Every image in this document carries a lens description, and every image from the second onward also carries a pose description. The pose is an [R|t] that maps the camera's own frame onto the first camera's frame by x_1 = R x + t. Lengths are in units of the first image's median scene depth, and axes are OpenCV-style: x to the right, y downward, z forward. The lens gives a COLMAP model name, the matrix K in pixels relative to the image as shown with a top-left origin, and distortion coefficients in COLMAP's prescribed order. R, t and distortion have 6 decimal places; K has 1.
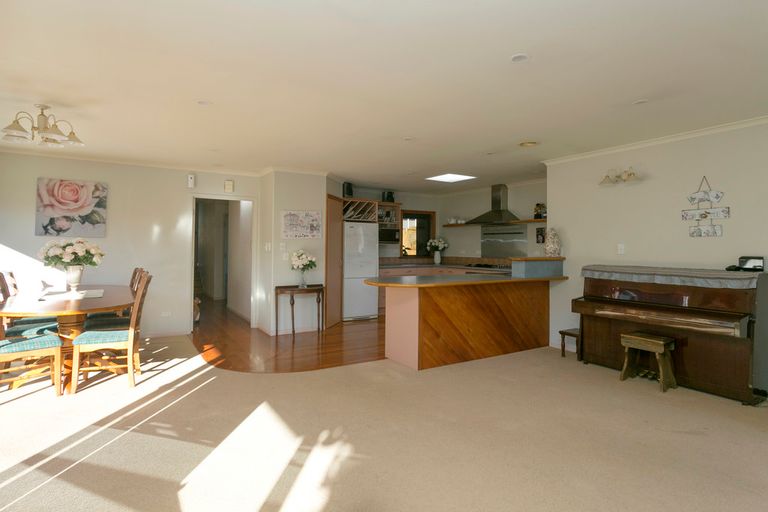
lens RADIAL K [[416.8, 0, 385.1], [0, 416.8, 248.0], [0, 0, 1]] dist [-0.006670, 0.000171]
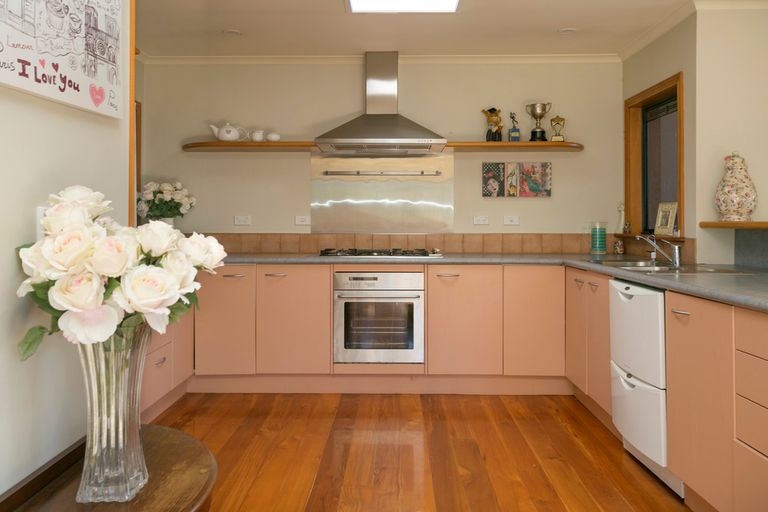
lens RADIAL K [[641.2, 0, 380.5], [0, 641.2, 212.0], [0, 0, 1]] dist [-0.007065, -0.004680]
pose [[0.557821, 0.008276, 0.829920, -0.350028], [0.003925, 0.999913, -0.012609, 0.016960], [-0.829952, 0.010291, 0.557740, 0.928319]]
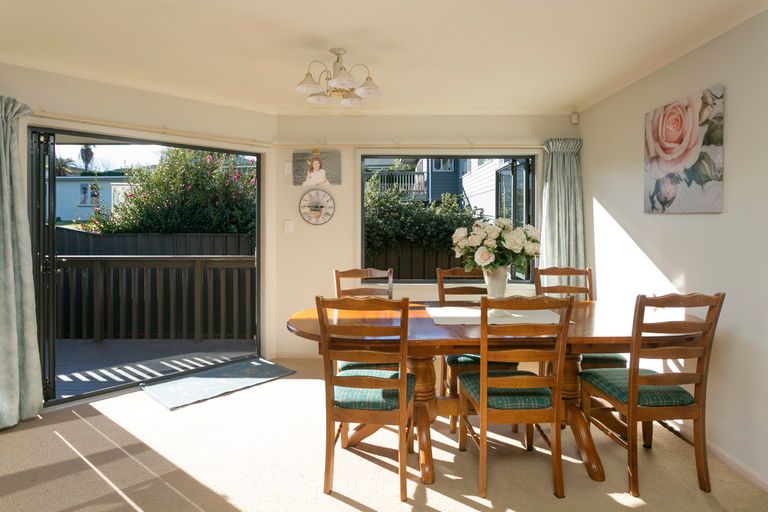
lens RADIAL K [[446.9, 0, 384.7], [0, 446.9, 222.2], [0, 0, 1]] dist [0.002866, 0.000703]
pose [[-0.518263, -0.007562, -0.855188, -0.107977], [0.000128, 0.999960, -0.008919, -0.011465], [0.855221, -0.004732, -0.518242, 0.956342]]
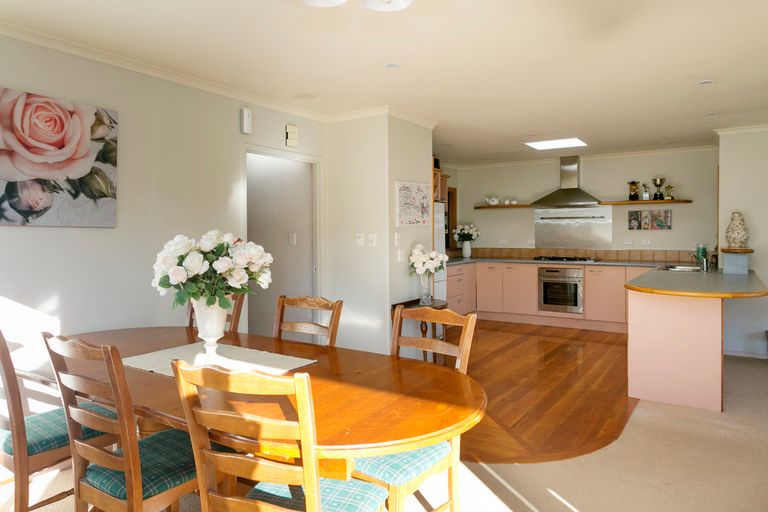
lens RADIAL K [[511.9, 0, 379.1], [0, 511.9, 251.4], [0, 0, 1]] dist [-0.002848, -0.001767]
pose [[0.916350, -0.025812, 0.399544, -0.641500], [0.011690, 0.999219, 0.037740, -0.016673], [-0.400207, -0.029912, 0.915937, 0.357722]]
